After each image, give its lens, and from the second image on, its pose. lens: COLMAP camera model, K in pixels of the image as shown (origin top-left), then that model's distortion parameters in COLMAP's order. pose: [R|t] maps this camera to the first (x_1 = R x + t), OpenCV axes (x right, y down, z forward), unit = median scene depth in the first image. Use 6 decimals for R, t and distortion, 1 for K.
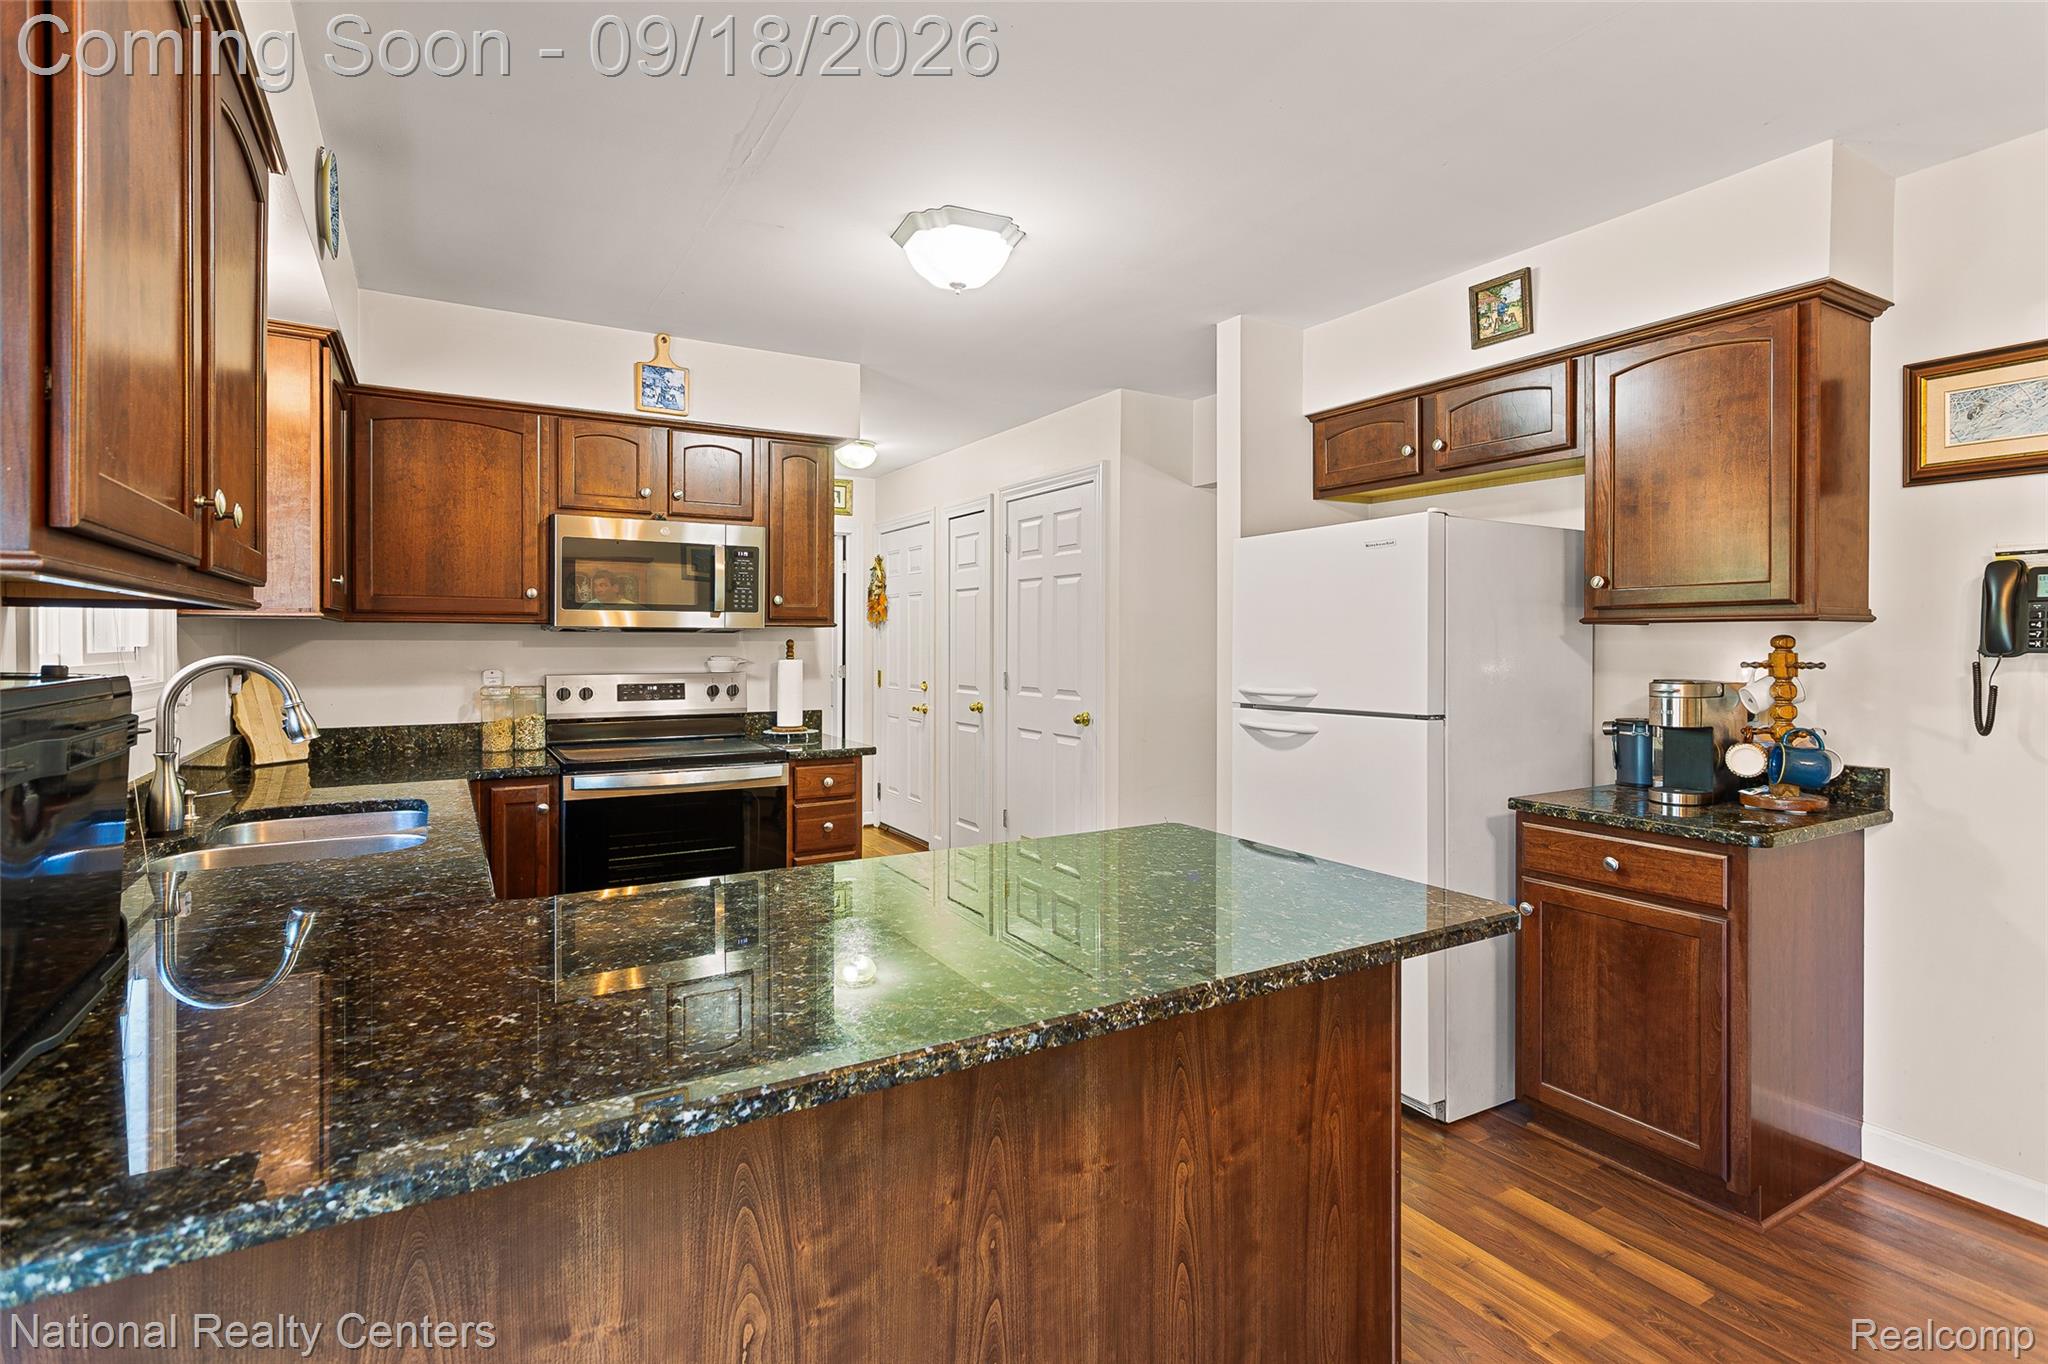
lens RADIAL K [[991.8, 0, 1032.4], [0, 991.8, 645.0], [0, 0, 1]] dist [0.001682, 0.000080]
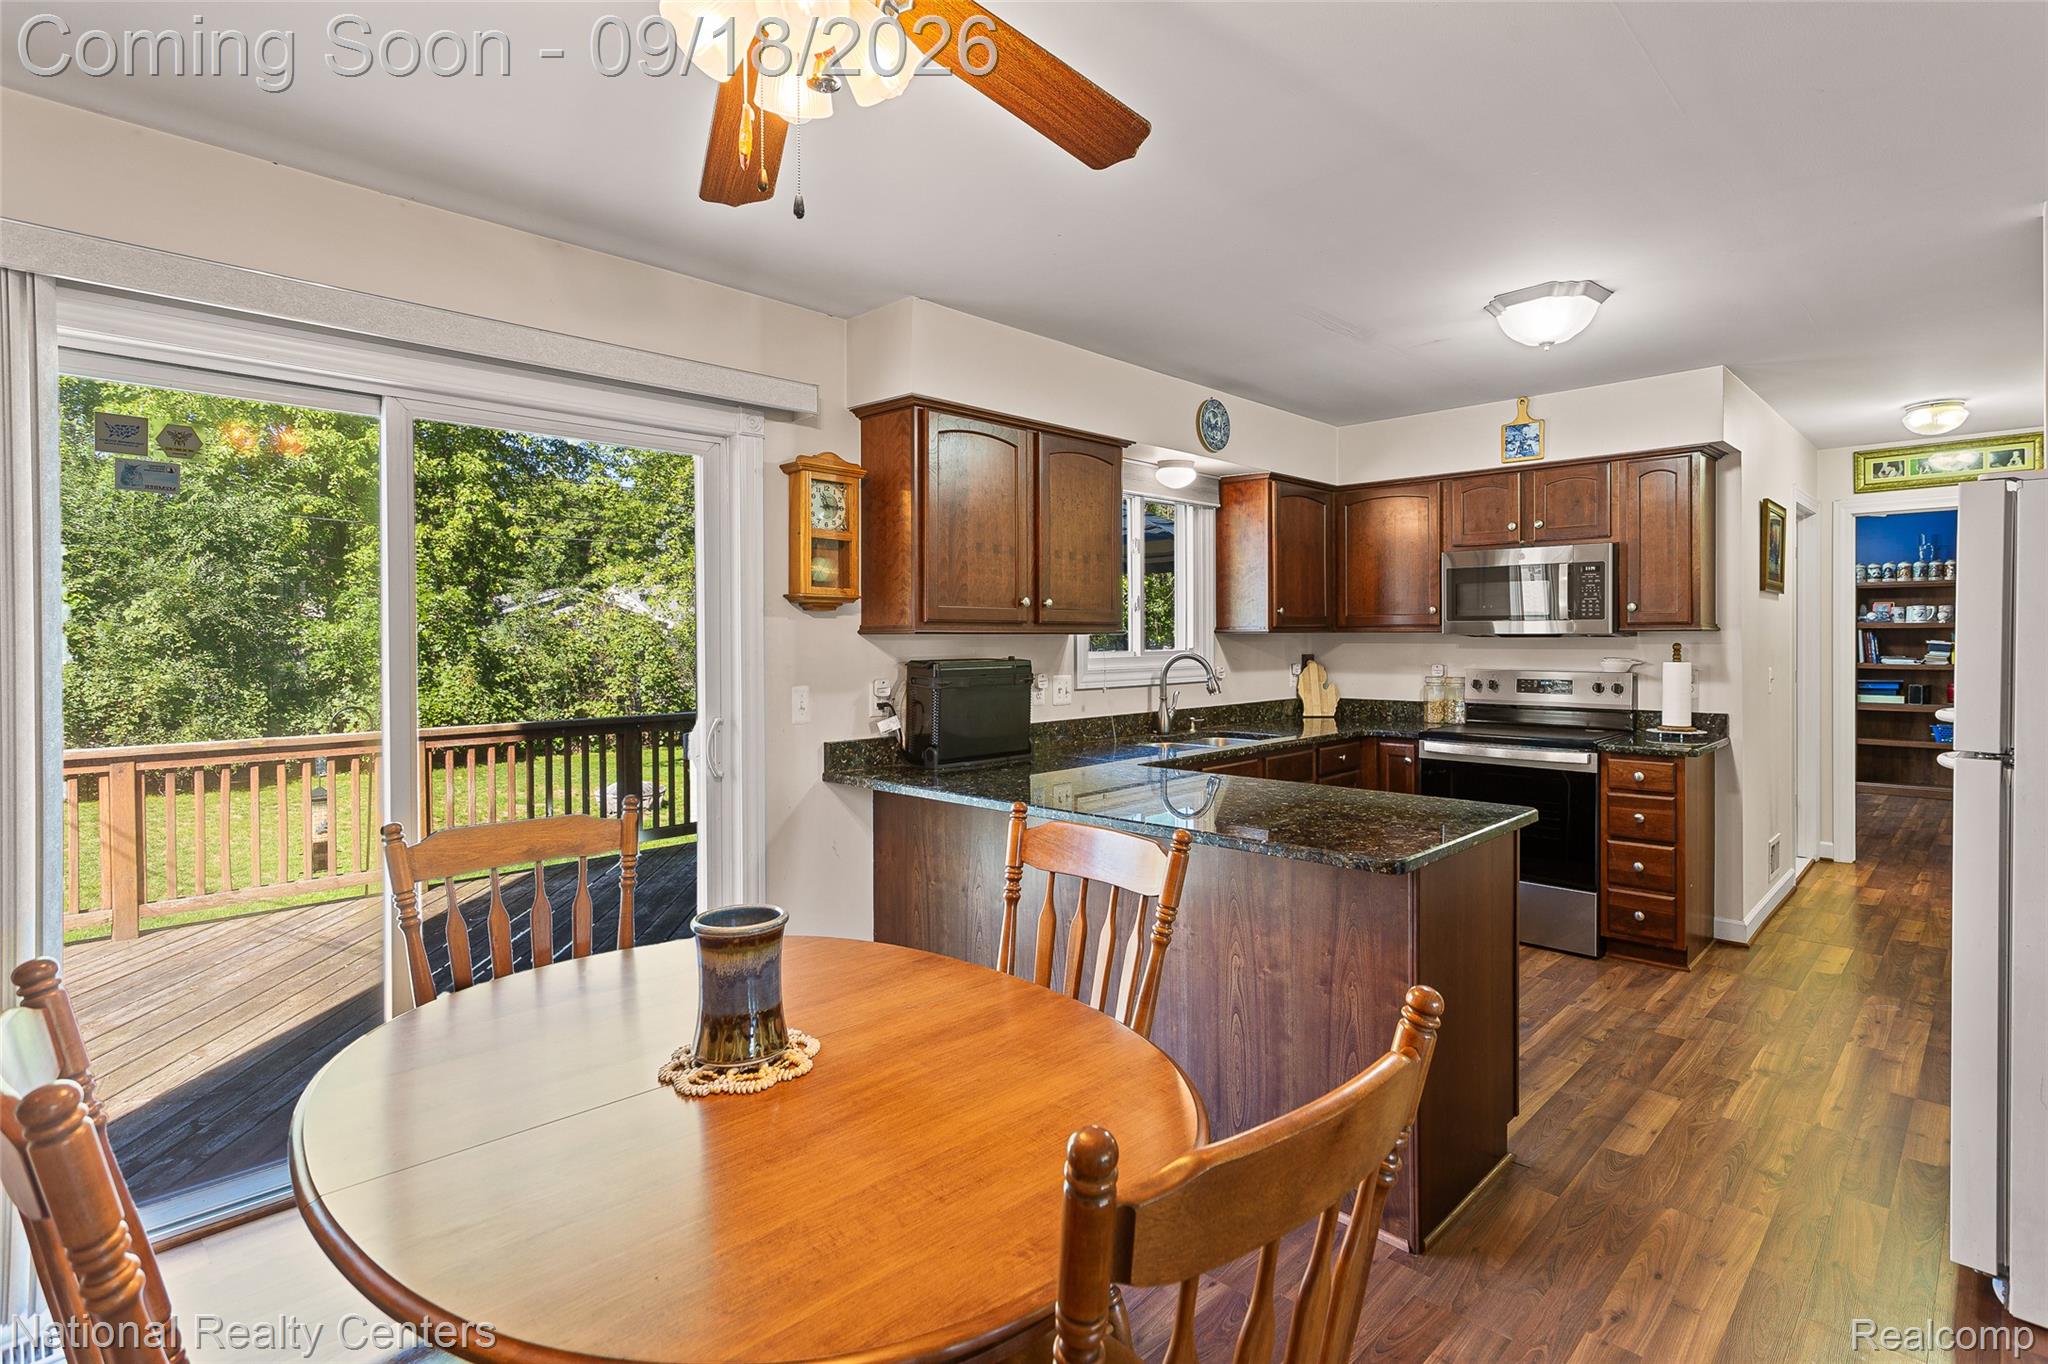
lens RADIAL K [[991.8, 0, 1032.4], [0, 991.8, 645.0], [0, 0, 1]] dist [0.001682, 0.000080]
pose [[0.261503, 0.004324, -0.965193, 0.693584], [-0.000333, 0.999990, 0.004390, -0.009122], [0.965203, -0.000827, 0.261502, 0.086015]]
